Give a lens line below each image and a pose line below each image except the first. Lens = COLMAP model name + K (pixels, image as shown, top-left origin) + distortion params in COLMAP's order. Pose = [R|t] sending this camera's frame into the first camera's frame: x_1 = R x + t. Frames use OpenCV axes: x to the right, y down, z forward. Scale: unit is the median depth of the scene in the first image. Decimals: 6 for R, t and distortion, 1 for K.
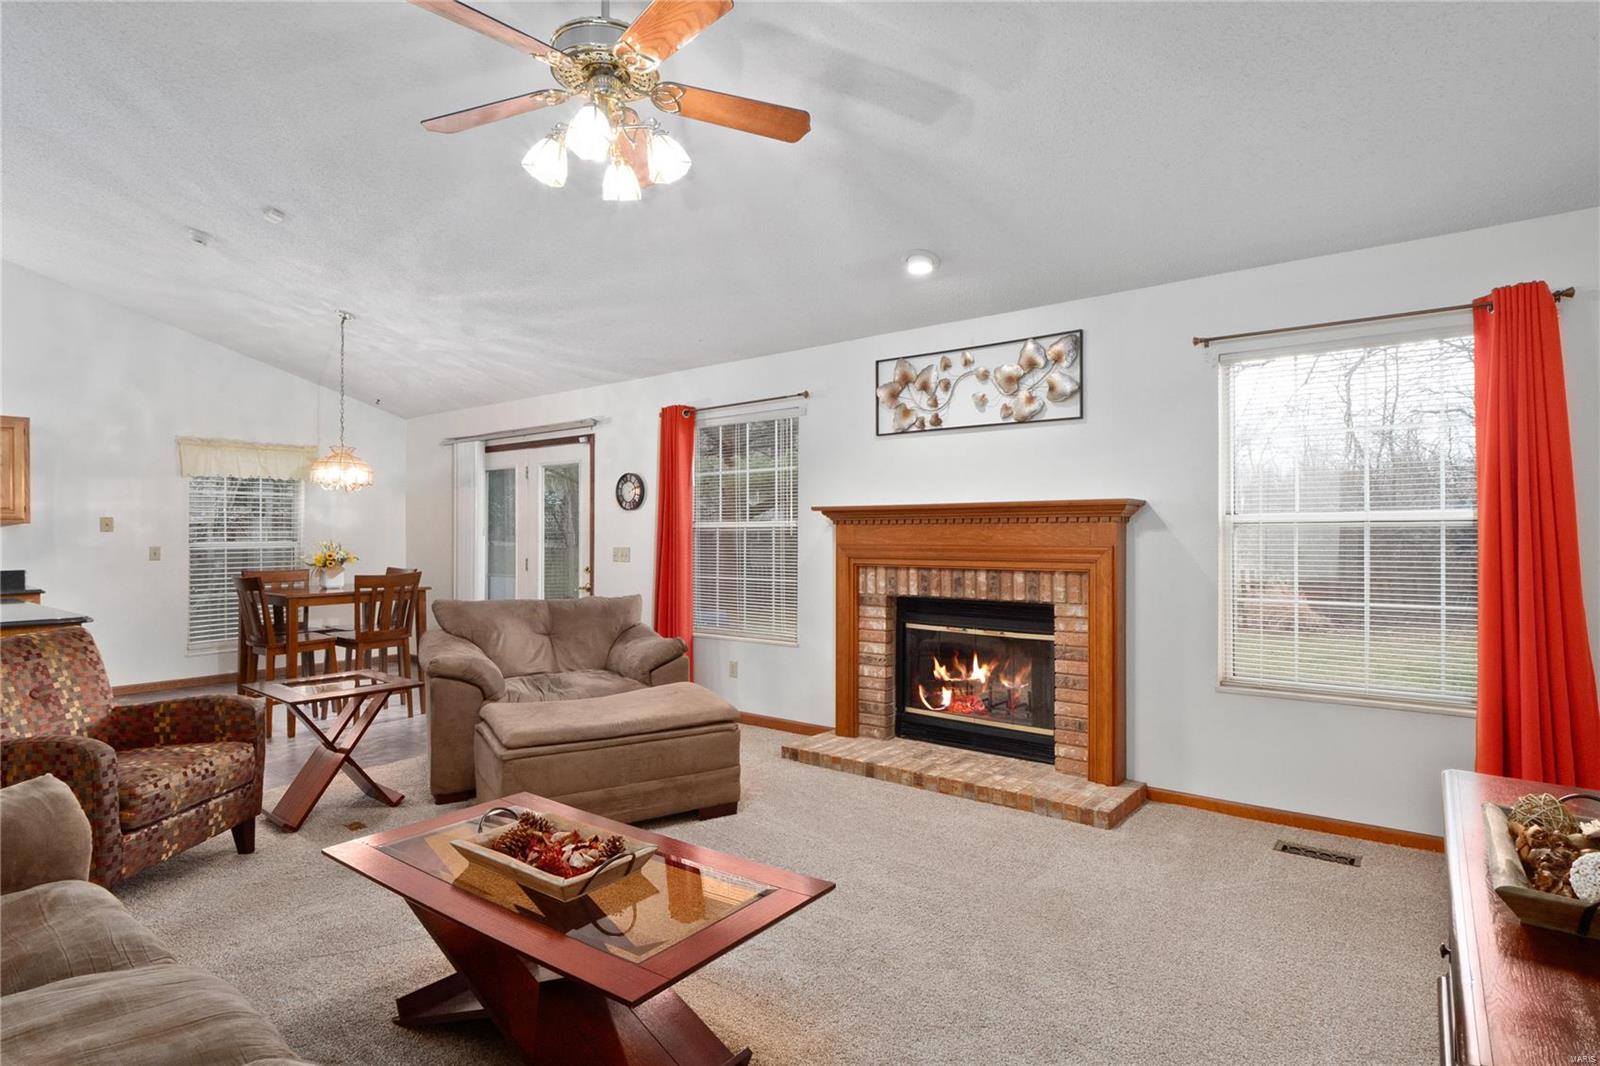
lens RADIAL K [[826.0, 0, 803.5], [0, 826.0, 529.8], [0, 0, 1]] dist [-0.006495, -0.000452]
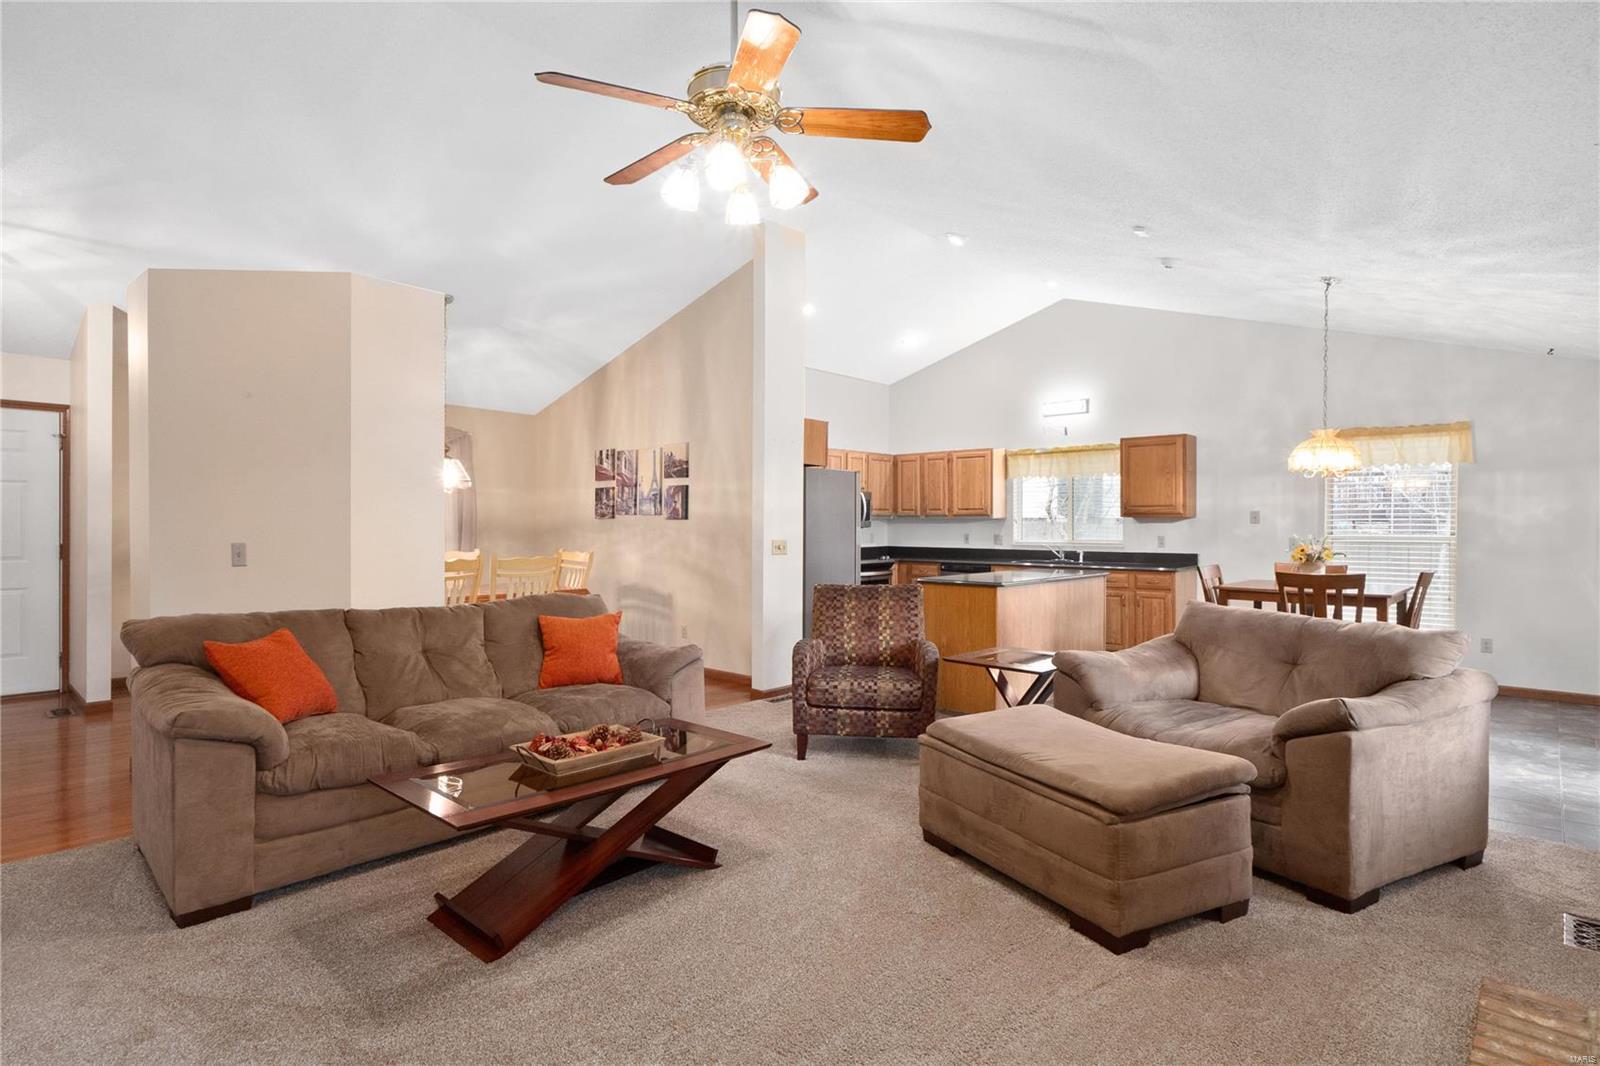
lens RADIAL K [[826.0, 0, 810.2], [0, 826.0, 528.2], [0, 0, 1]] dist [-0.006495, -0.000452]
pose [[-0.076825, 0.007241, -0.997018, 0.420228], [-0.001455, 0.999972, 0.007374, 0.000891], [0.997044, 0.002017, -0.076813, 0.578015]]
